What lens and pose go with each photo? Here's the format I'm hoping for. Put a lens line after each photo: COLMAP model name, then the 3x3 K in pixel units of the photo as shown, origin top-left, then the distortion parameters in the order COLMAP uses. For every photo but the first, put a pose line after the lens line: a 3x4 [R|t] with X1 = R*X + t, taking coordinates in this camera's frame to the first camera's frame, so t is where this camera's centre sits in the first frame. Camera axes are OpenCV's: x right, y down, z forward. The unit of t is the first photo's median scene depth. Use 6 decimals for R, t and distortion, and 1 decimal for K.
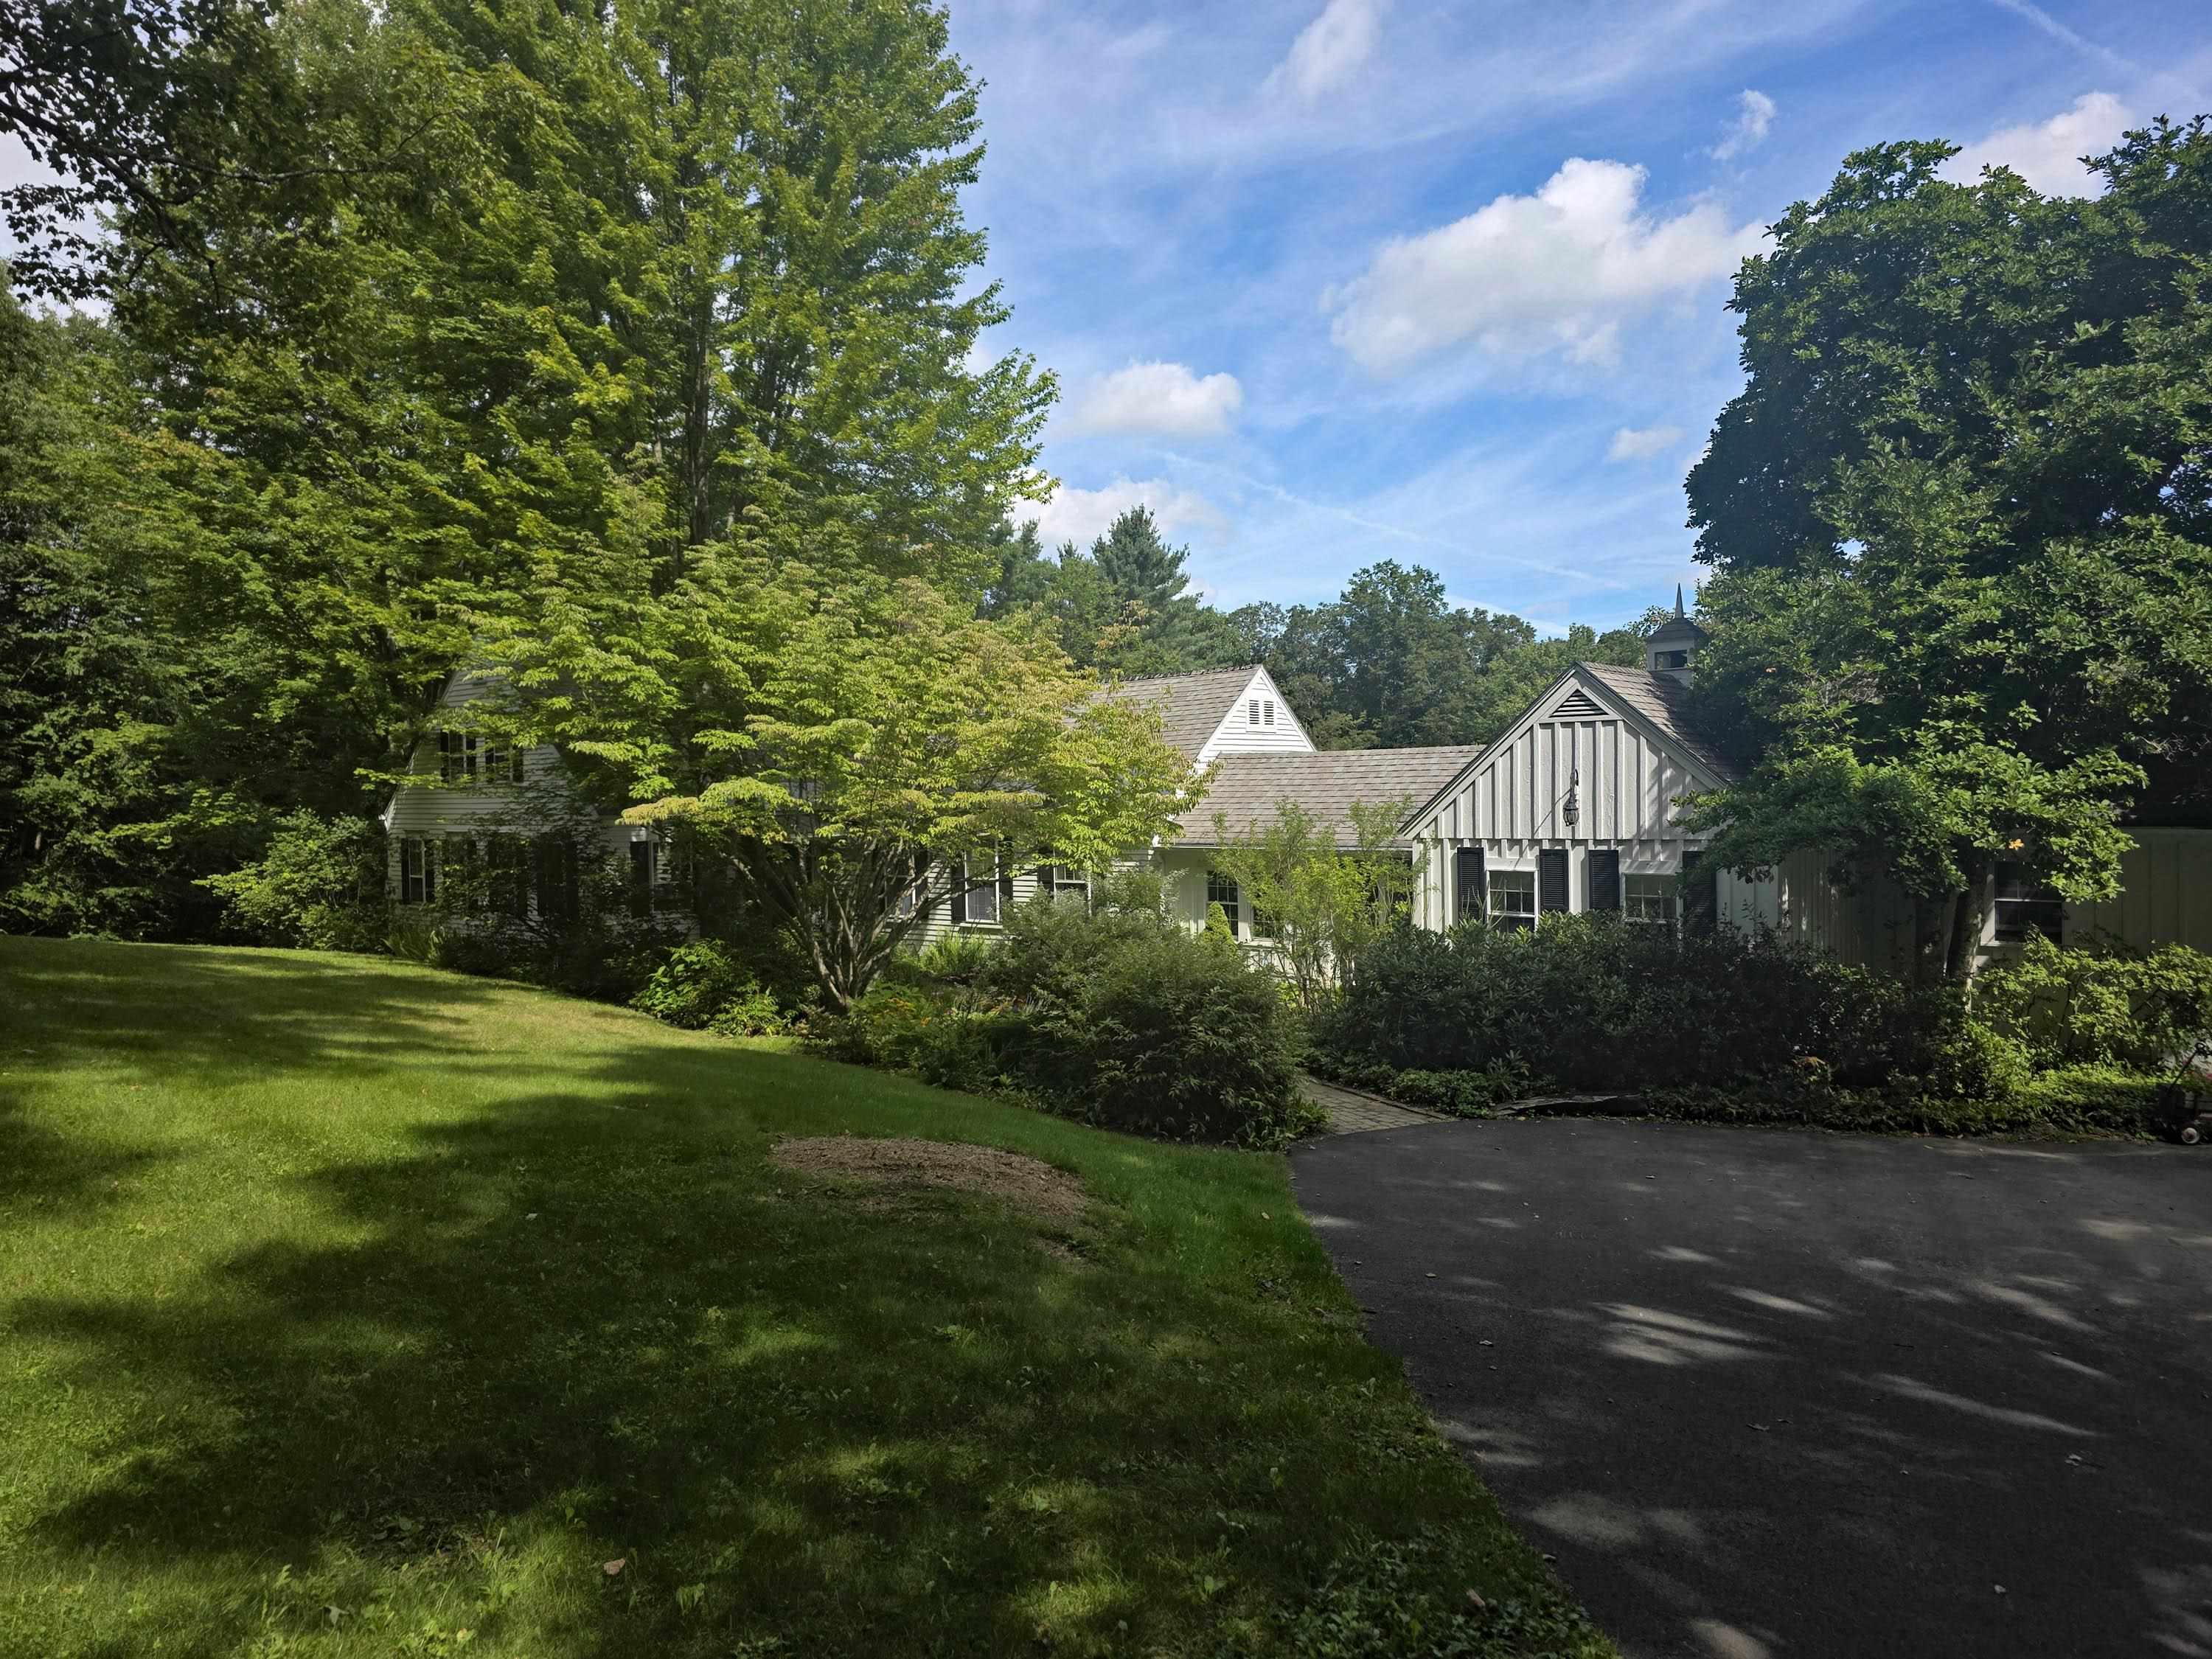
lens RADIAL K [[1445.4, 0, 1102.3], [0, 1445.4, 842.0], [0, 0, 1]] dist [0.036619, -0.012483]
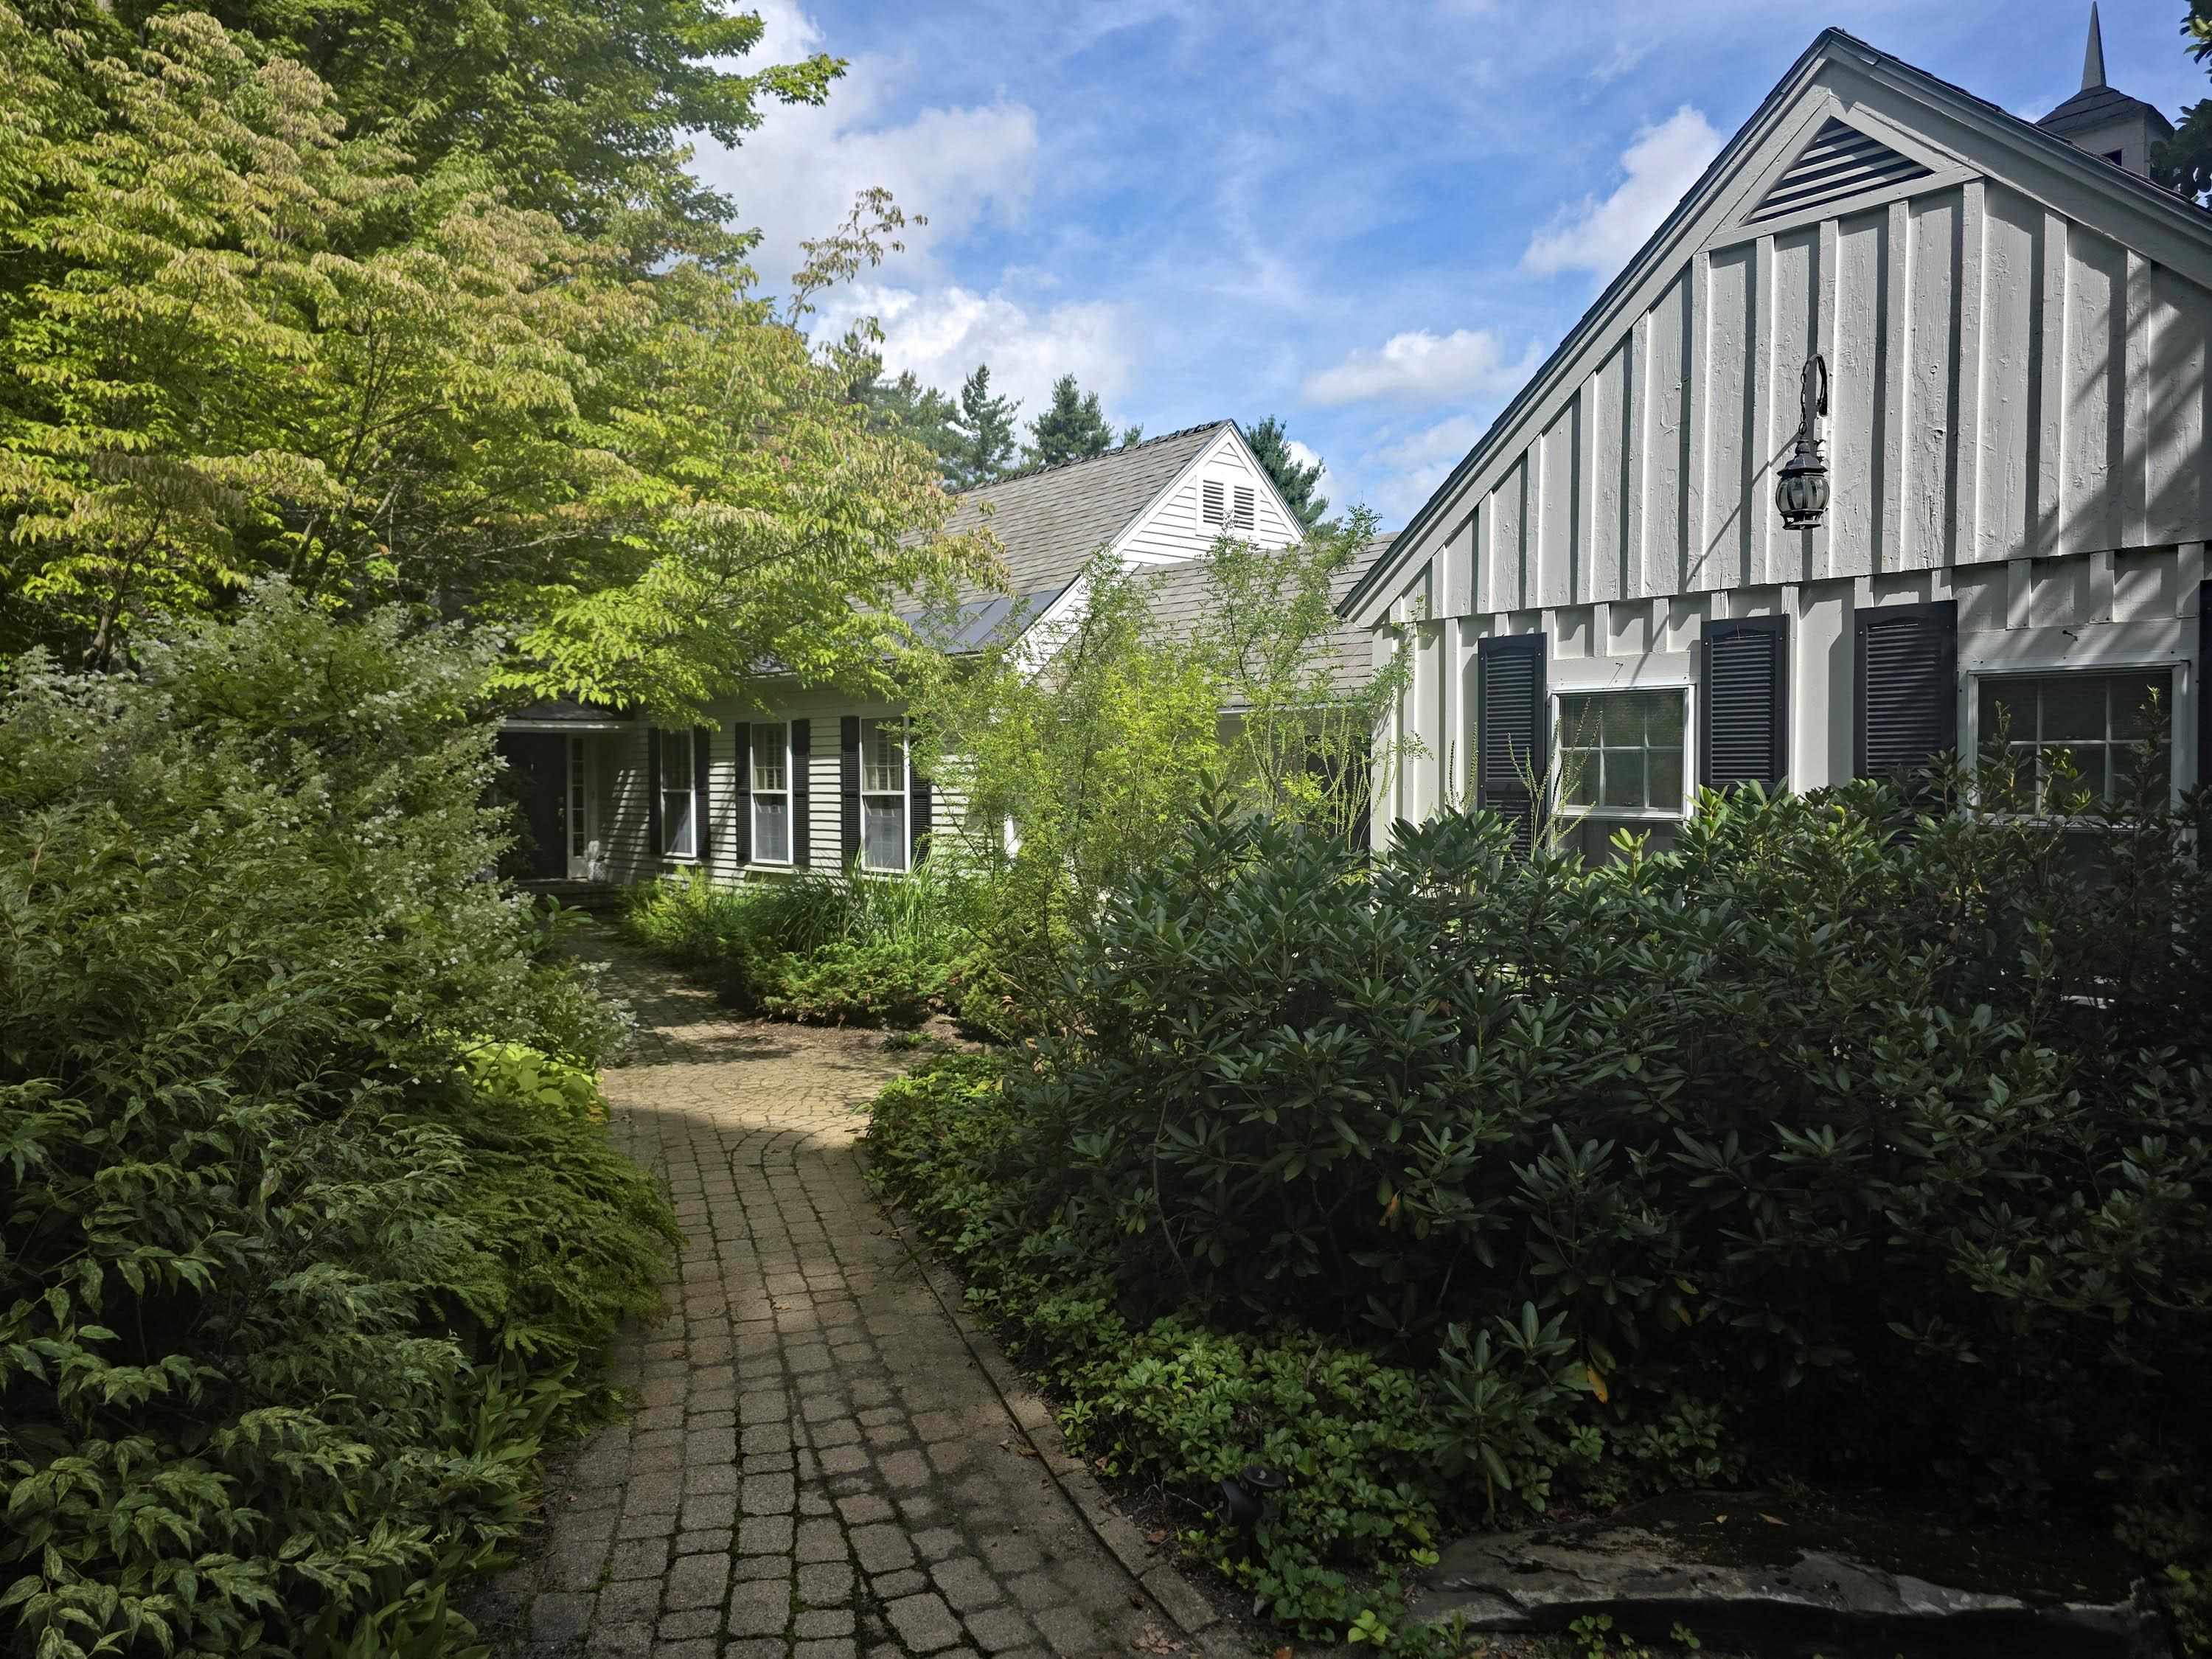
lens RADIAL K [[1445.4, 0, 1111.6], [0, 1445.4, 815.2], [0, 0, 1]] dist [0.036619, -0.012483]
pose [[0.992292, 0.018358, -0.122555, 0.205078], [-0.019196, 0.999800, -0.005668, 0.055716], [0.122427, 0.007977, 0.992446, 0.638788]]
